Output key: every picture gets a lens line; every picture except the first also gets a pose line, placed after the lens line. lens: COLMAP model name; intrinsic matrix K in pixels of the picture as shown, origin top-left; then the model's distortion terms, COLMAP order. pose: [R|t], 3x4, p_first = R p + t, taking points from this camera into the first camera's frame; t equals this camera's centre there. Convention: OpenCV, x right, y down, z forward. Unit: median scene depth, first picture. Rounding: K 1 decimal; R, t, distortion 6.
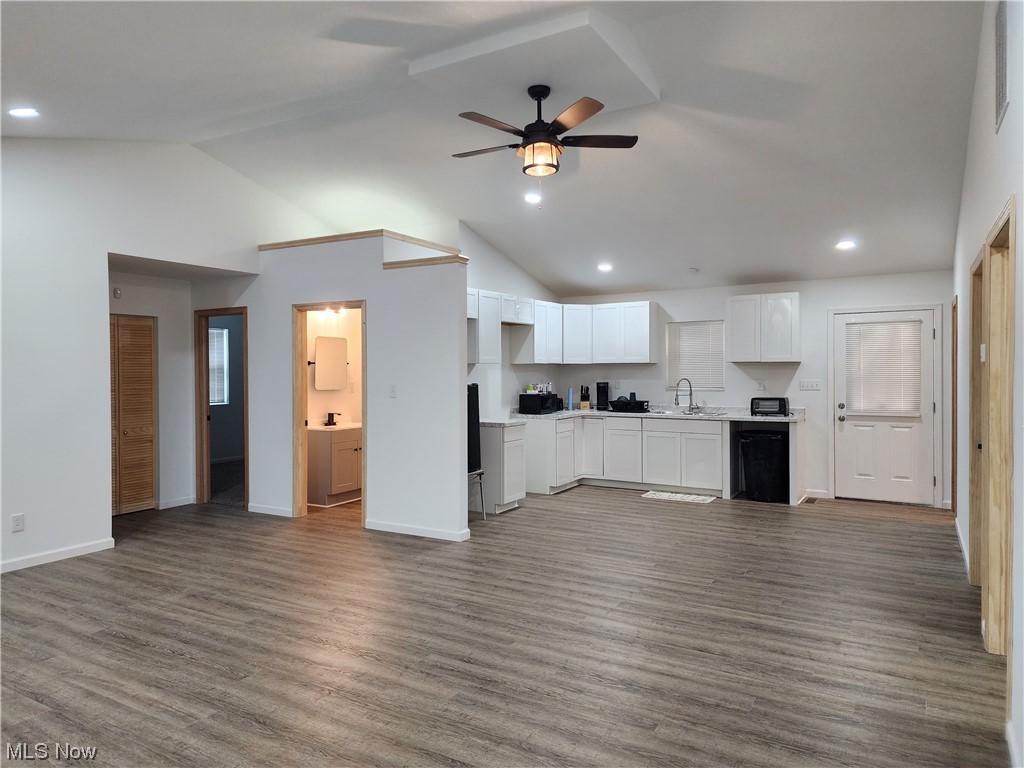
lens RADIAL K [[683.7, 0, 500.3], [0, 683.7, 378.5], [0, 0, 1]] dist [0.076587, -0.067321]
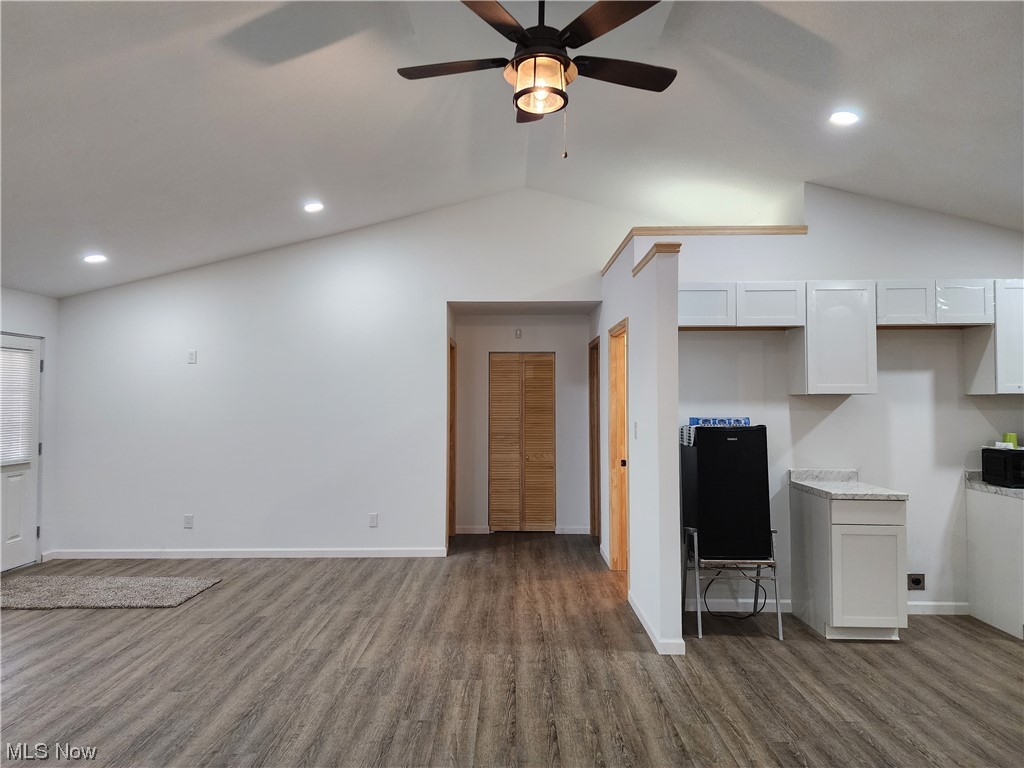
lens RADIAL K [[683.7, 0, 500.3], [0, 683.7, 378.5], [0, 0, 1]] dist [0.076587, -0.067321]
pose [[0.499091, -0.021704, -0.866278, 0.644772], [-0.014798, 0.999327, -0.033563, -0.018162], [0.866423, 0.029570, 0.498434, 0.691287]]
